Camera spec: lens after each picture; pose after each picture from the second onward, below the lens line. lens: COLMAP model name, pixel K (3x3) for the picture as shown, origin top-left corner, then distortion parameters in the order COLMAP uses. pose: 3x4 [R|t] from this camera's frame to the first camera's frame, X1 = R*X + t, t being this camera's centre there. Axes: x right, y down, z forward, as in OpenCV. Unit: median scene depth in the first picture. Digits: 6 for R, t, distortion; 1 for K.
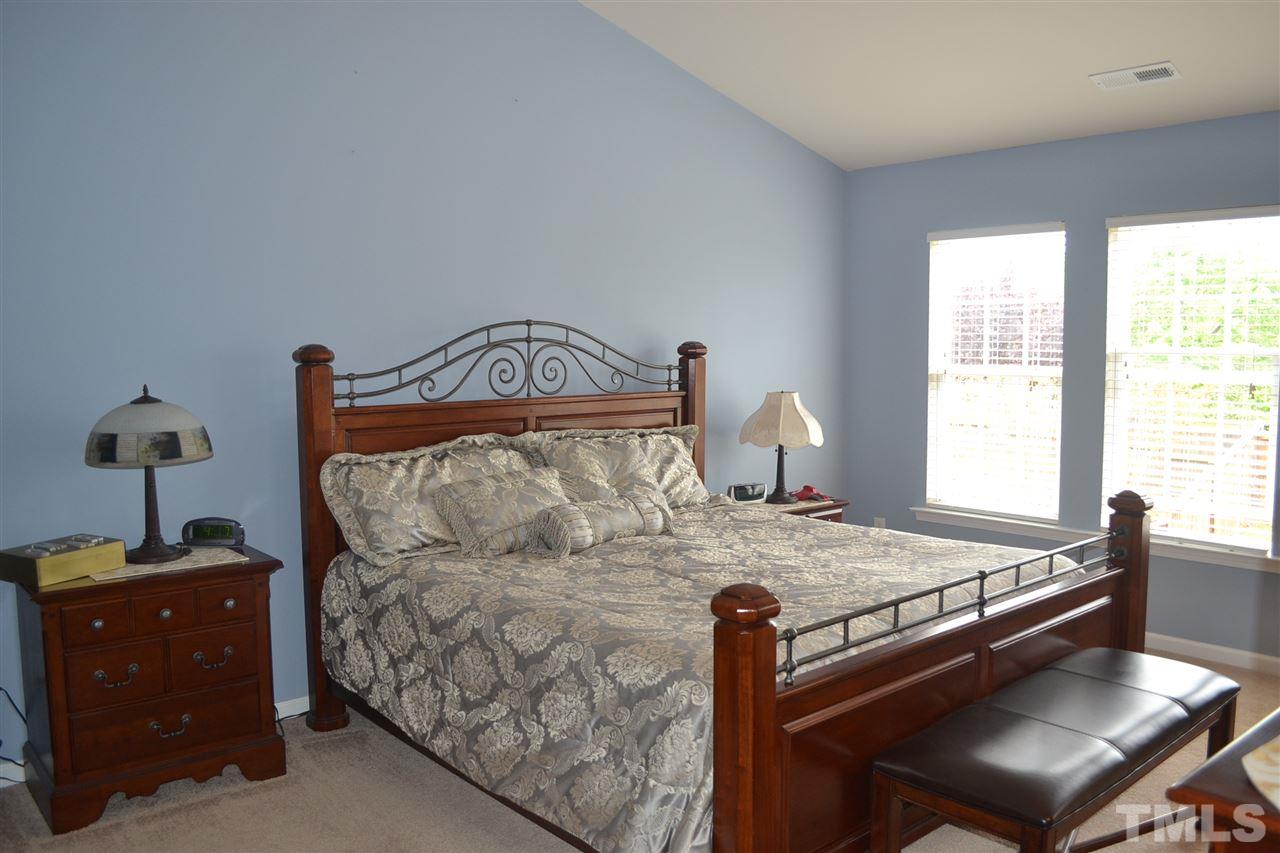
lens RADIAL K [[1030.2, 0, 640.2], [0, 1030.2, 427.7], [0, 0, 1]] dist [-0.077764, 0.009302]
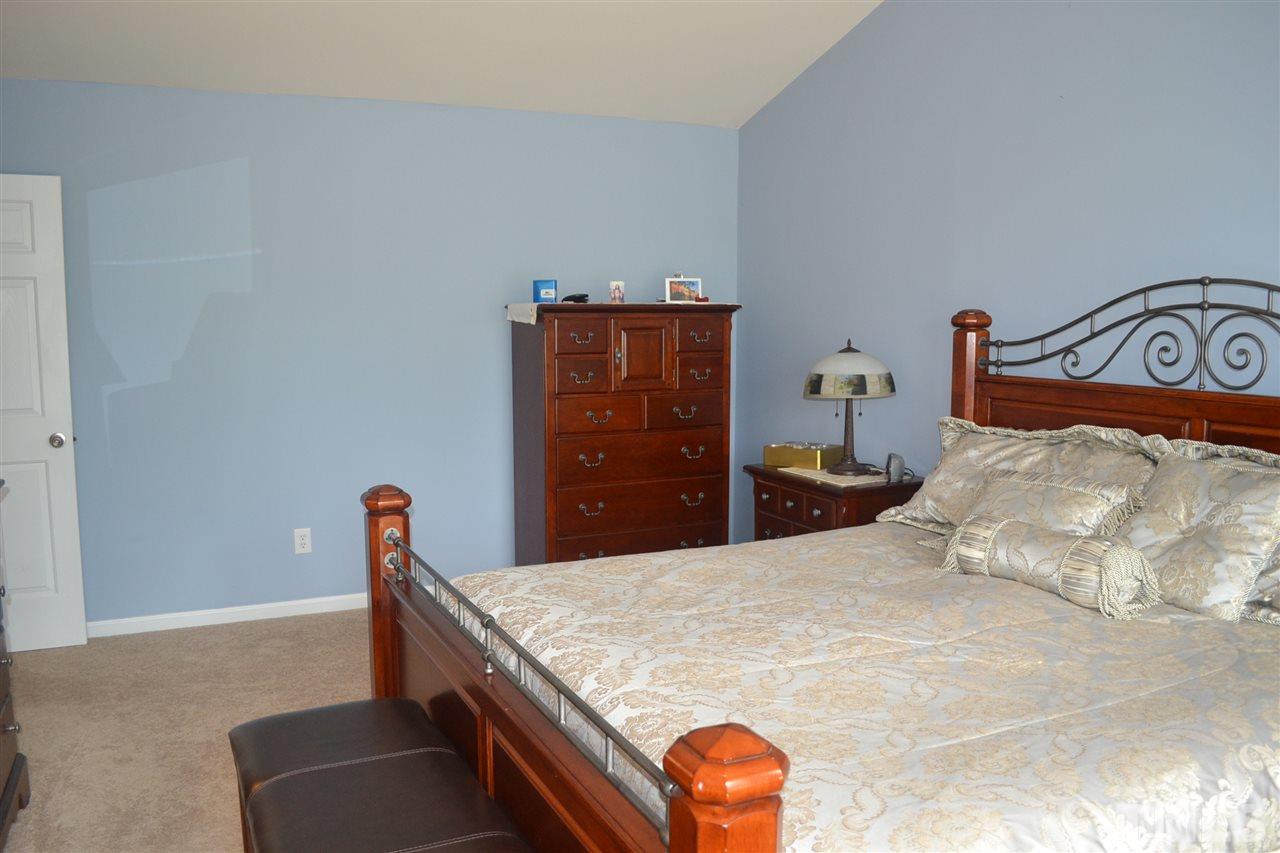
lens RADIAL K [[1030.2, 0, 640.0], [0, 1030.2, 425.4], [0, 0, 1]] dist [-0.077764, 0.009302]
pose [[-0.277687, 0.112475, -0.954065, 0.682099], [-0.077042, 0.987317, 0.138818, -0.075287], [0.957577, 0.112051, -0.265500, 0.875235]]
